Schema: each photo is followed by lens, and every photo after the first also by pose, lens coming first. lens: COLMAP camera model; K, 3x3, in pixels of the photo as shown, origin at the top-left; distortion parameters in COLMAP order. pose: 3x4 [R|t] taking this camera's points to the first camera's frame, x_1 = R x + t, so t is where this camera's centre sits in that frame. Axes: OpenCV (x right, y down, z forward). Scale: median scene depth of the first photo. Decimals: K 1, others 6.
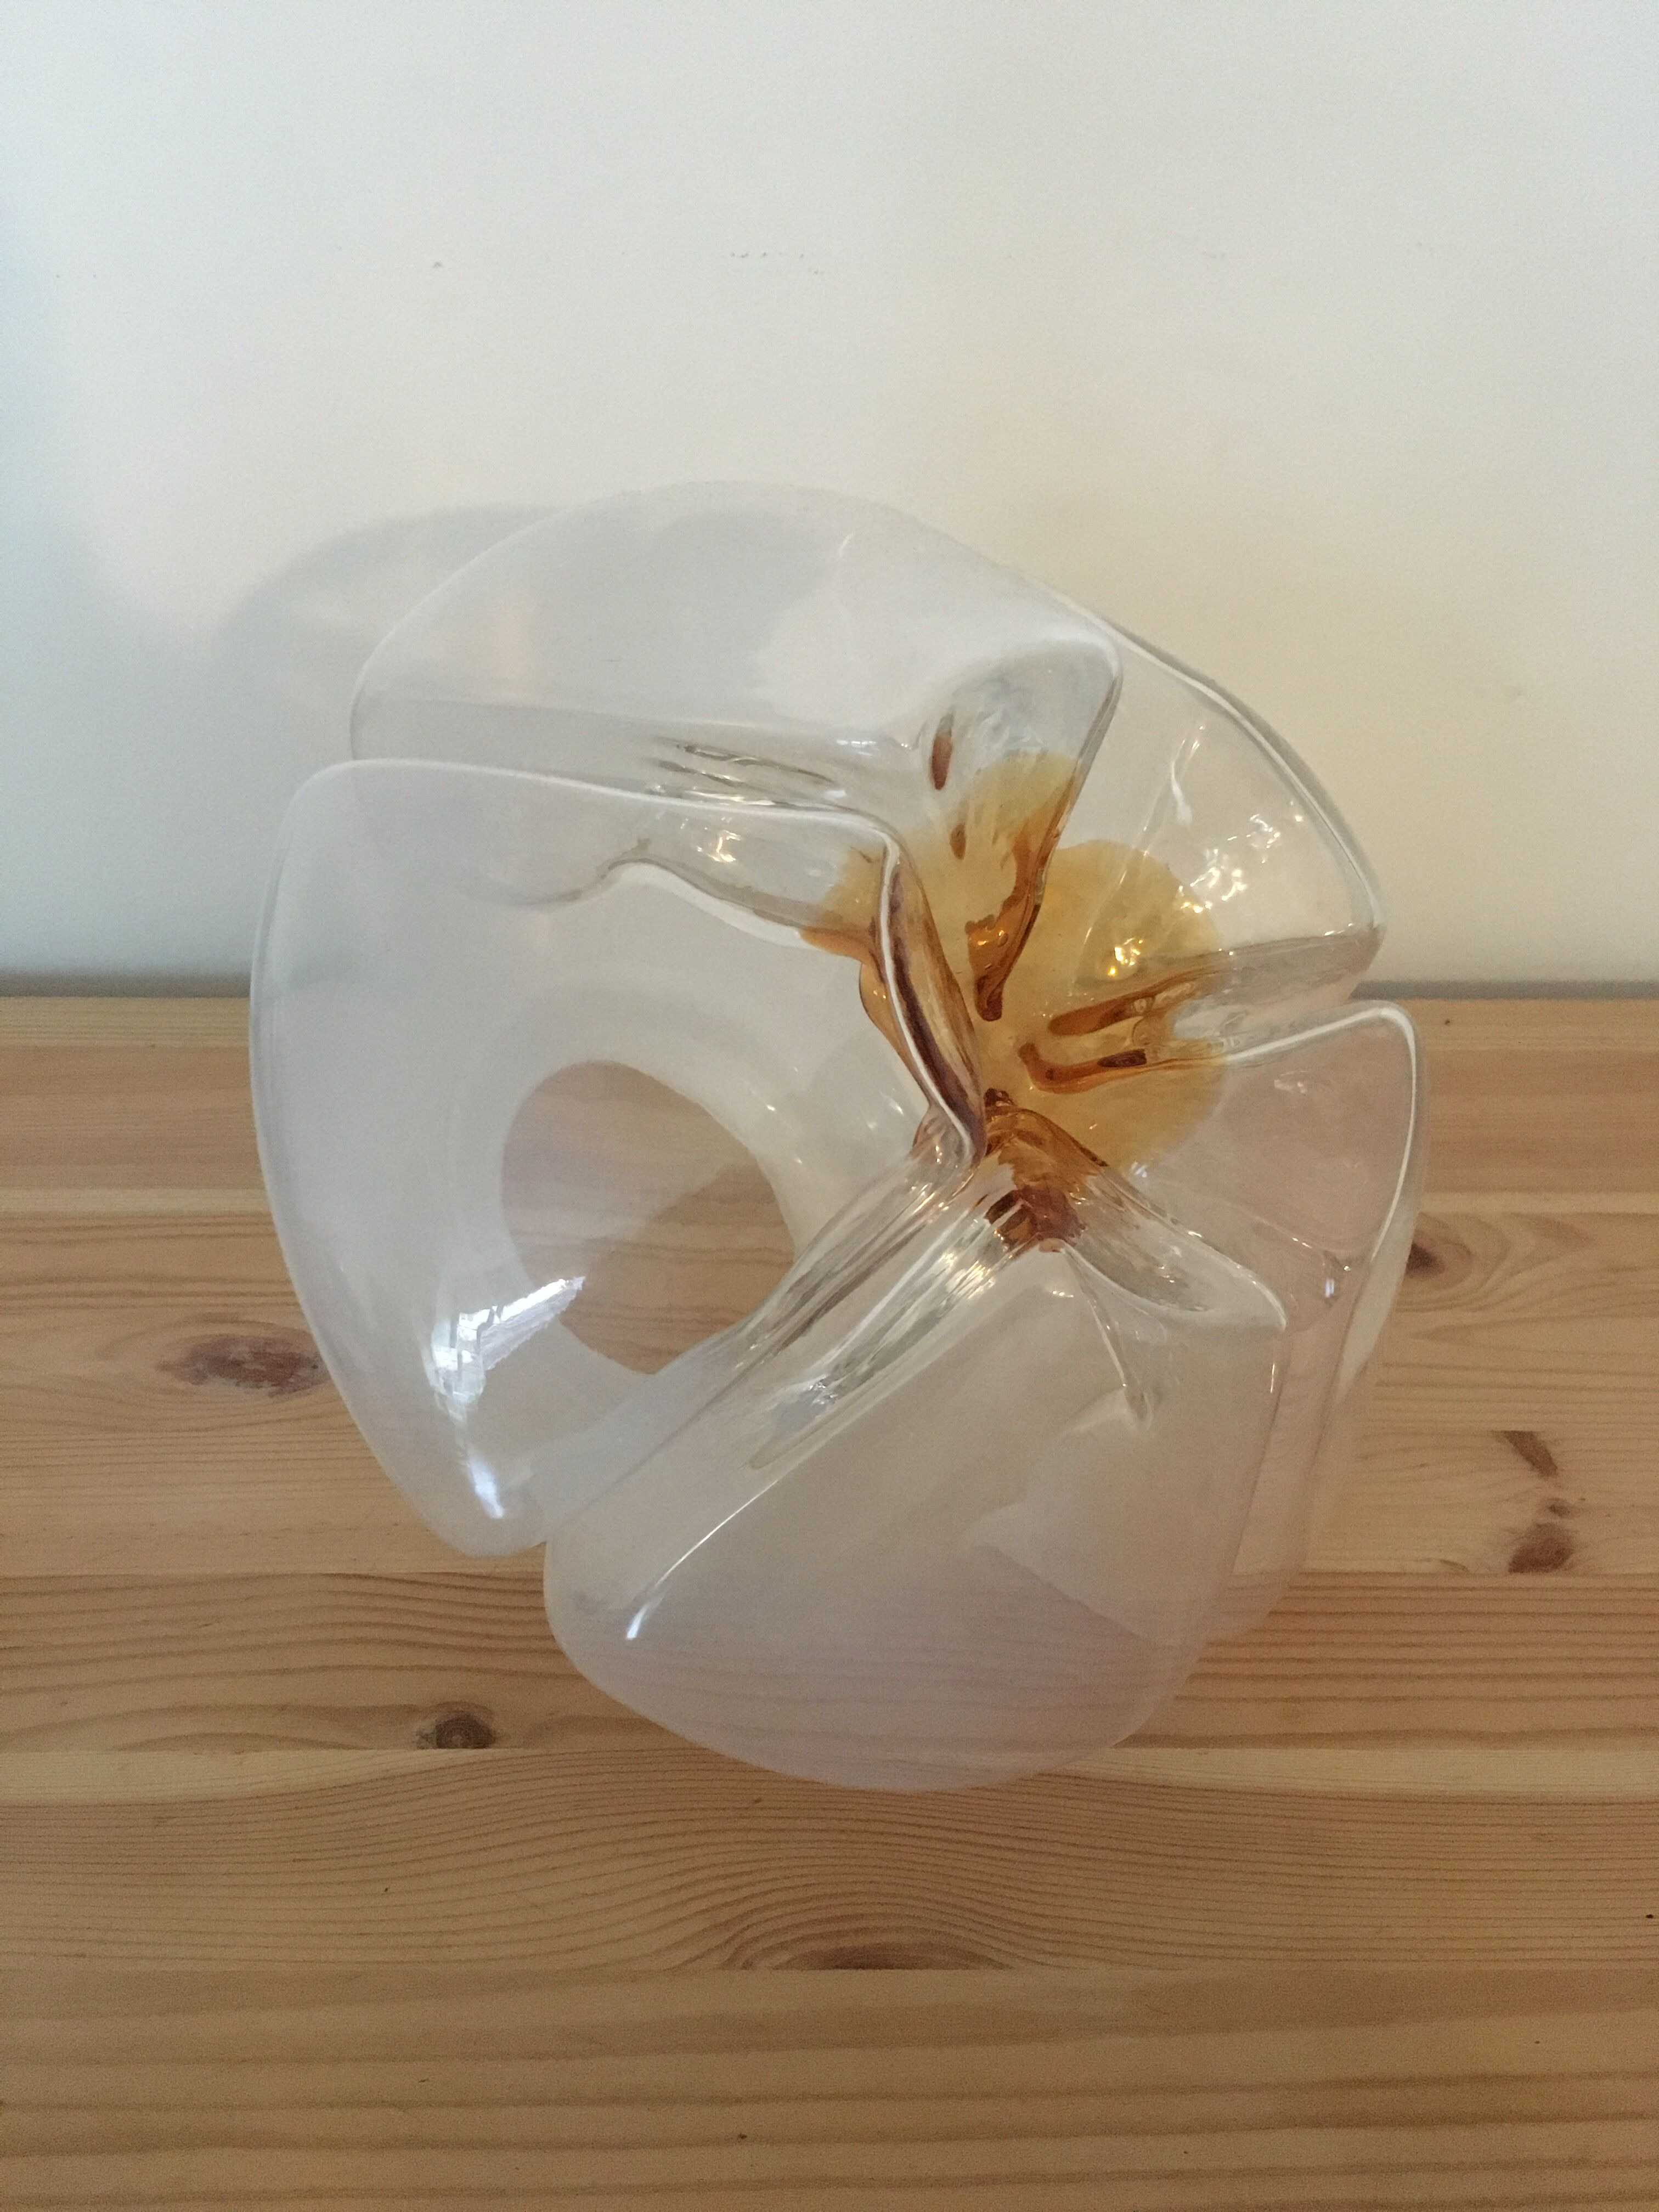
lens RADIAL K [[1922.9, 0, 835.7], [0, 1922.9, 1100.0], [0, 0, 1]] dist [0.055482, -0.104418]
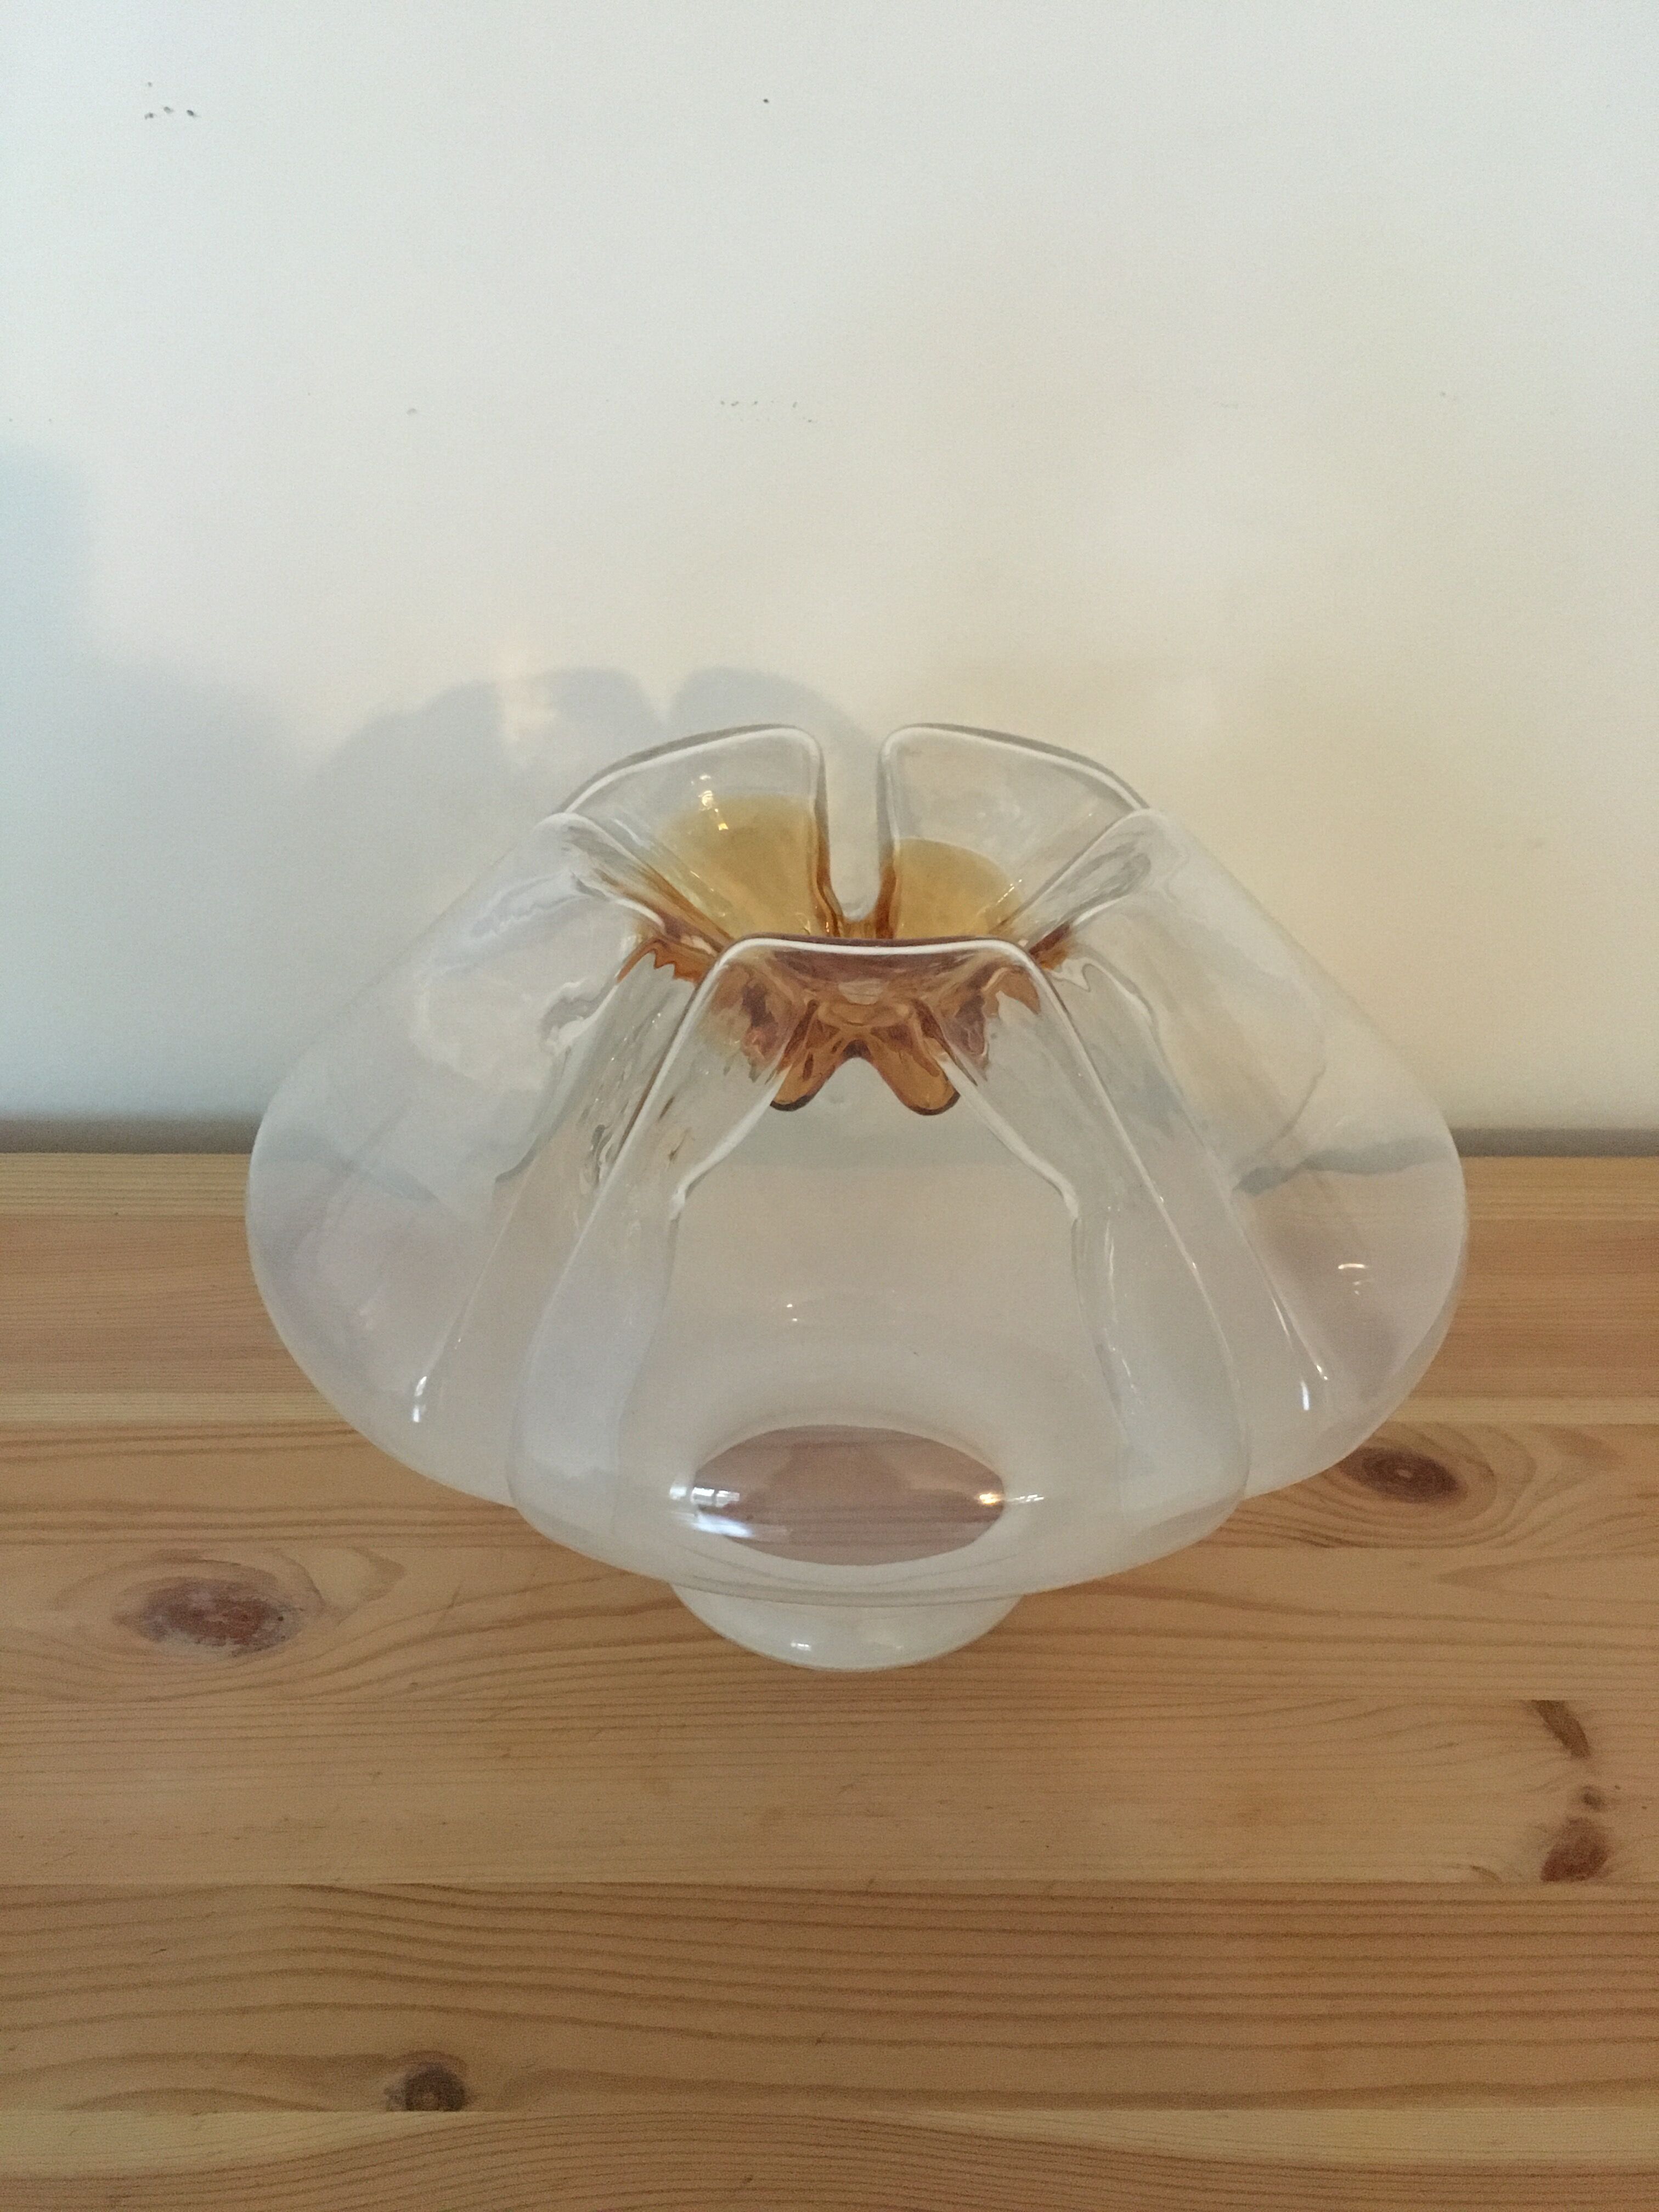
lens RADIAL K [[1922.9, 0, 829.5], [0, 1922.9, 1093.9], [0, 0, 1]] dist [0.055482, -0.104418]
pose [[0.999989, 0.001952, 0.004157, -0.005750], [-0.002017, 0.999877, 0.015585, -0.171885], [-0.004126, -0.015593, 0.999870, 0.066864]]
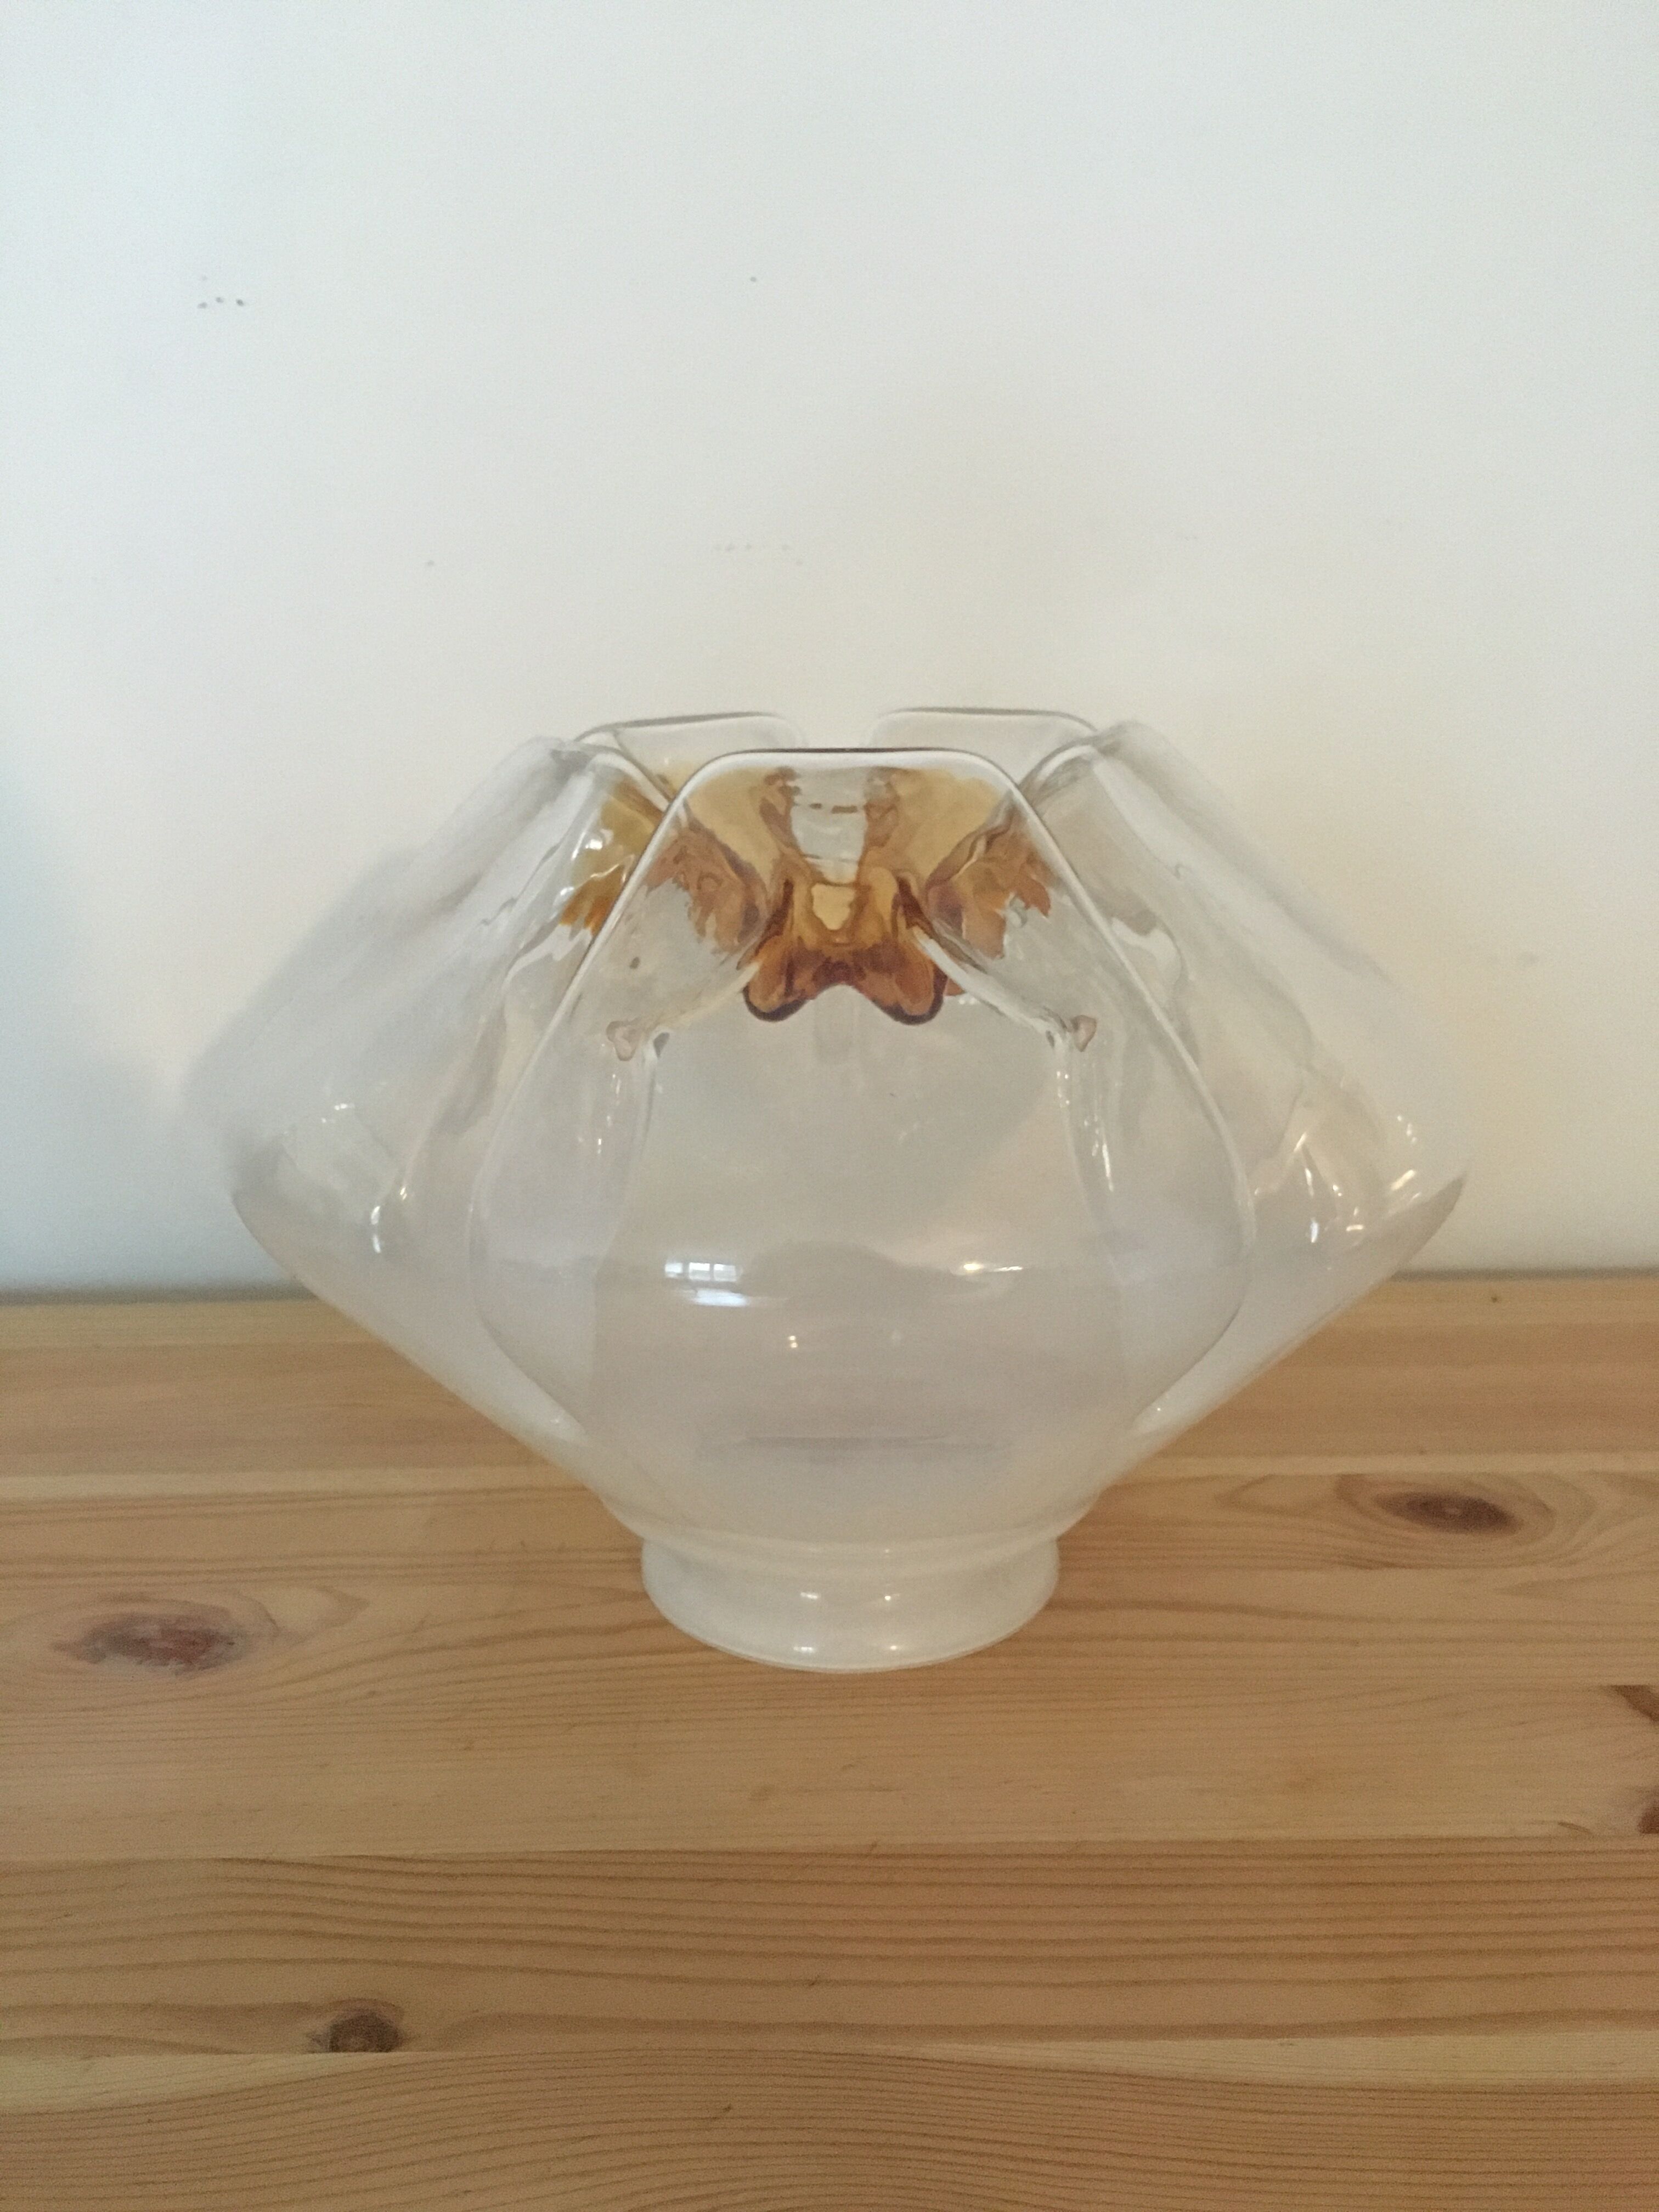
lens RADIAL K [[1922.9, 0, 833.1], [0, 1922.9, 1095.4], [0, 0, 1]] dist [0.055482, -0.104418]
pose [[0.999754, -0.020057, -0.009493, 0.018141], [0.017090, 0.968830, -0.247136, 0.151581], [0.014153, 0.246913, 0.968934, 0.125552]]
